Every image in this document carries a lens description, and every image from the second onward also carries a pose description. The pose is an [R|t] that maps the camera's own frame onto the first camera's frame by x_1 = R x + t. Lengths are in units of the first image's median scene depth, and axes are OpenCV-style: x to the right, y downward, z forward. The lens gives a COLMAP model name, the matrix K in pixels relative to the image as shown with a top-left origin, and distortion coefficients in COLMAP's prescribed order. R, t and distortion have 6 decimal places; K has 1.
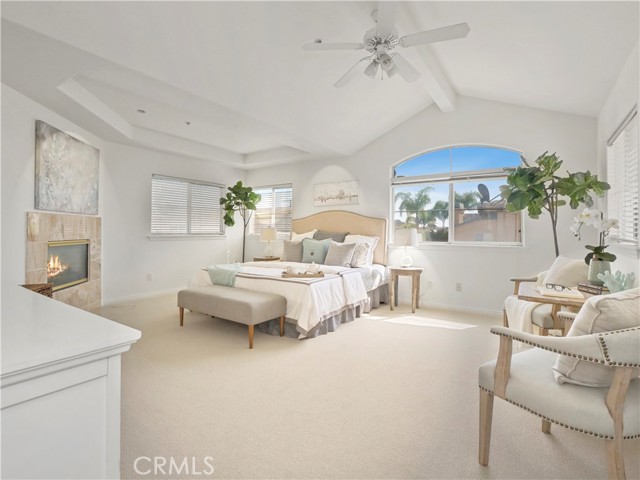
lens RADIAL K [[313.9, 0, 316.0], [0, 313.9, 234.3], [0, 0, 1]] dist [-0.001659, -0.002053]
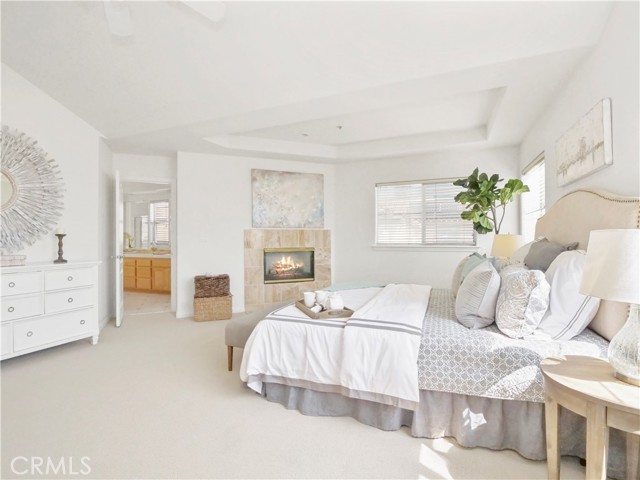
lens RADIAL K [[313.9, 0, 315.7], [0, 313.9, 241.6], [0, 0, 1]] dist [-0.001659, -0.002053]
pose [[0.211398, -0.000686, -0.977400, 0.520813], [-0.004446, 0.999989, -0.001664, -0.006294], [0.977390, 0.004697, 0.211393, 0.748694]]
